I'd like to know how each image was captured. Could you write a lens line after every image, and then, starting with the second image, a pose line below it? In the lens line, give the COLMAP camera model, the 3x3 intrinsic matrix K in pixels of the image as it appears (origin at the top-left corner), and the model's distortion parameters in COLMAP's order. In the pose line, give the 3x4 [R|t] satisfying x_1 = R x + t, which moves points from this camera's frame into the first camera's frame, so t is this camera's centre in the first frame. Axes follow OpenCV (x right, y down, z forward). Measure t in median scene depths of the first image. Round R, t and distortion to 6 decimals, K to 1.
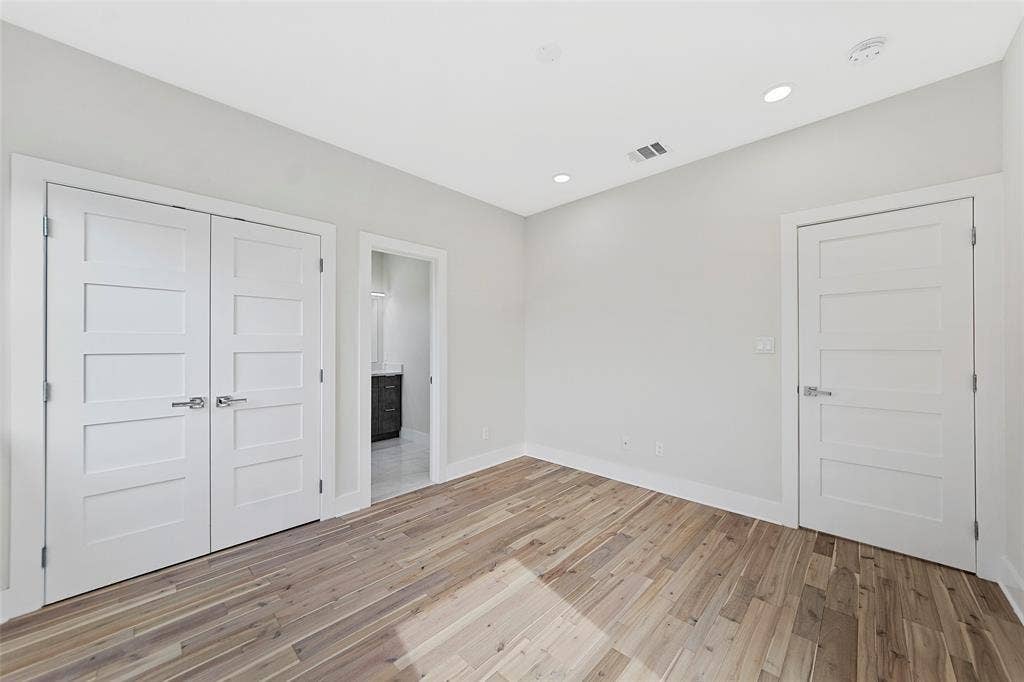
lens RADIAL K [[368.1, 0, 519.8], [0, 368.1, 342.6], [0, 0, 1]] dist [0.002354, -0.000390]
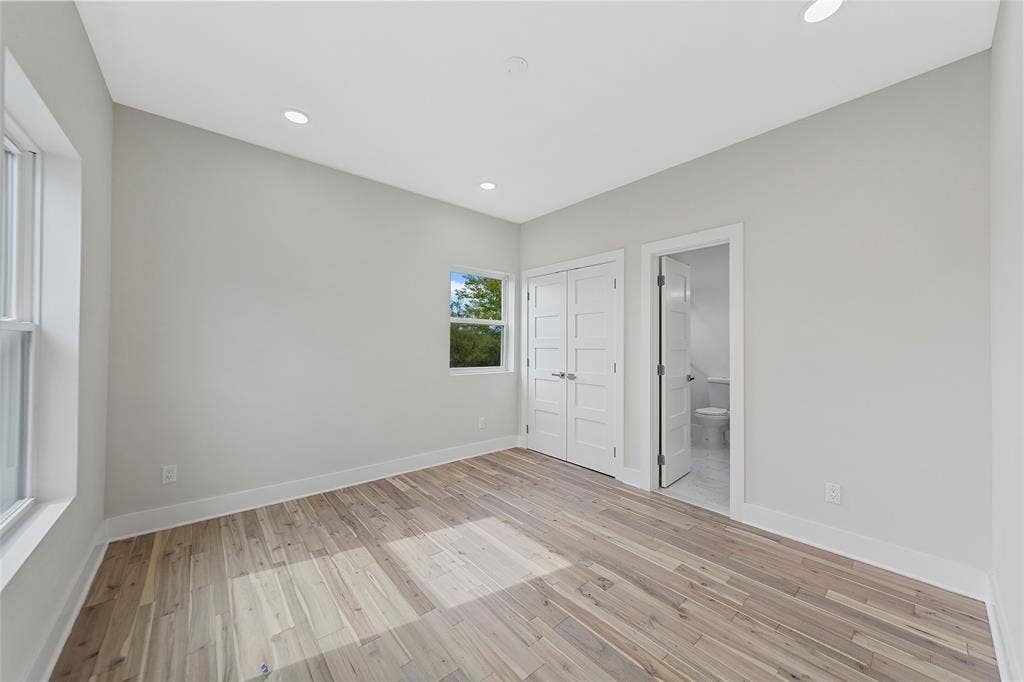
lens RADIAL K [[368.1, 0, 519.8], [0, 368.1, 342.6], [0, 0, 1]] dist [0.002354, -0.000390]
pose [[-0.096171, -0.004620, -0.995354, 0.897100], [0.000102, 0.999989, -0.004652, 0.009356], [0.995365, -0.000549, -0.096169, 0.900419]]
